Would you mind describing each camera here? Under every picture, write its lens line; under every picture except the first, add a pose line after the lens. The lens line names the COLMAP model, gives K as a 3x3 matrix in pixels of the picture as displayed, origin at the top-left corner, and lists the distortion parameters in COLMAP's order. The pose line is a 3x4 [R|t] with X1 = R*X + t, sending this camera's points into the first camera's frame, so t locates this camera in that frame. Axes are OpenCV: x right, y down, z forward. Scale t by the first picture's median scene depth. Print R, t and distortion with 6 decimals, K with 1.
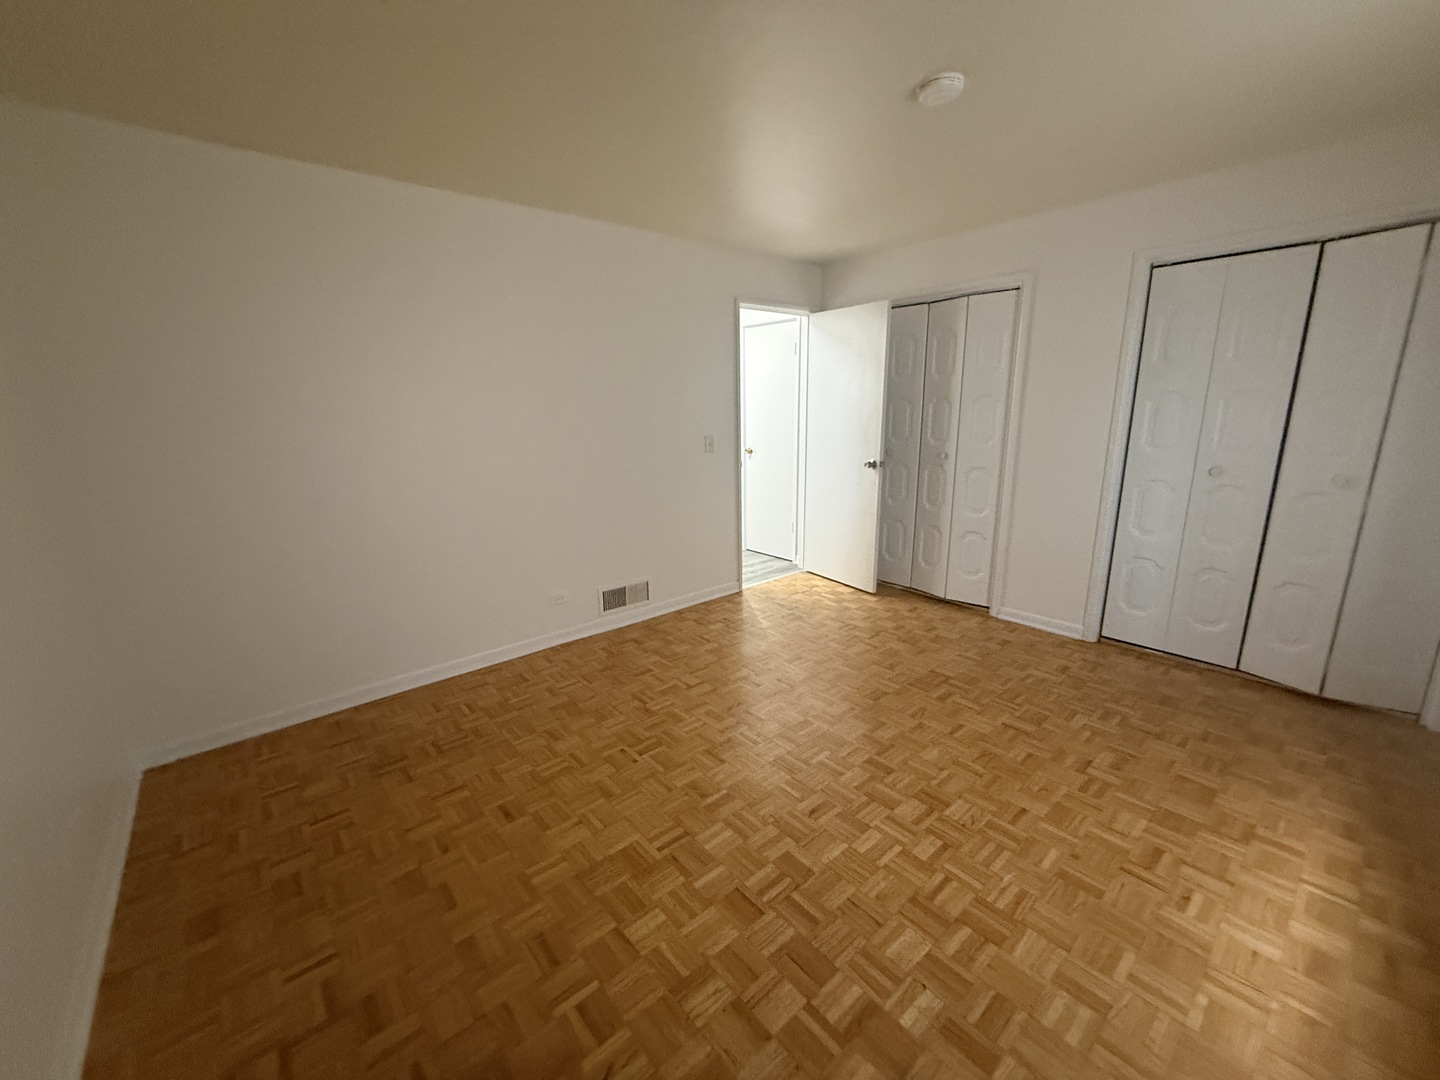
lens RADIAL K [[573.0, 0, 717.6], [0, 573.0, 539.4], [0, 0, 1]] dist [0.000155, -0.000078]
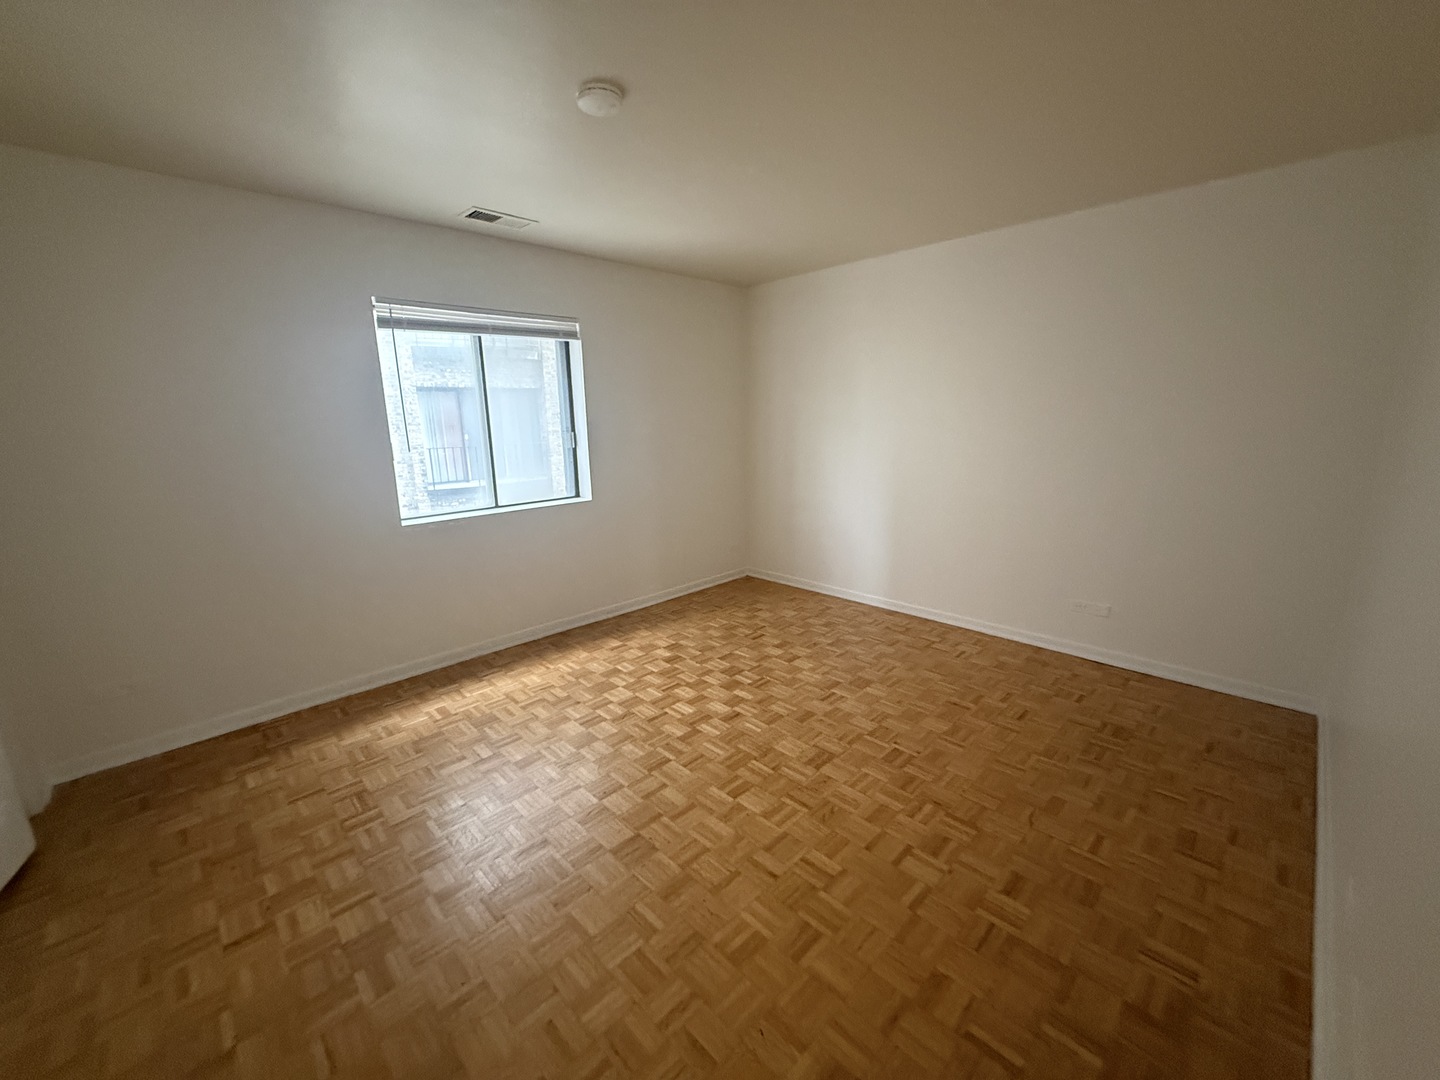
lens RADIAL K [[573.0, 0, 717.6], [0, 573.0, 539.4], [0, 0, 1]] dist [0.000155, -0.000078]
pose [[-0.996625, 0.051430, -0.063974, 0.257328], [0.018953, 0.902502, 0.430269, -0.449077], [0.079866, 0.427605, -0.900431, 1.871076]]
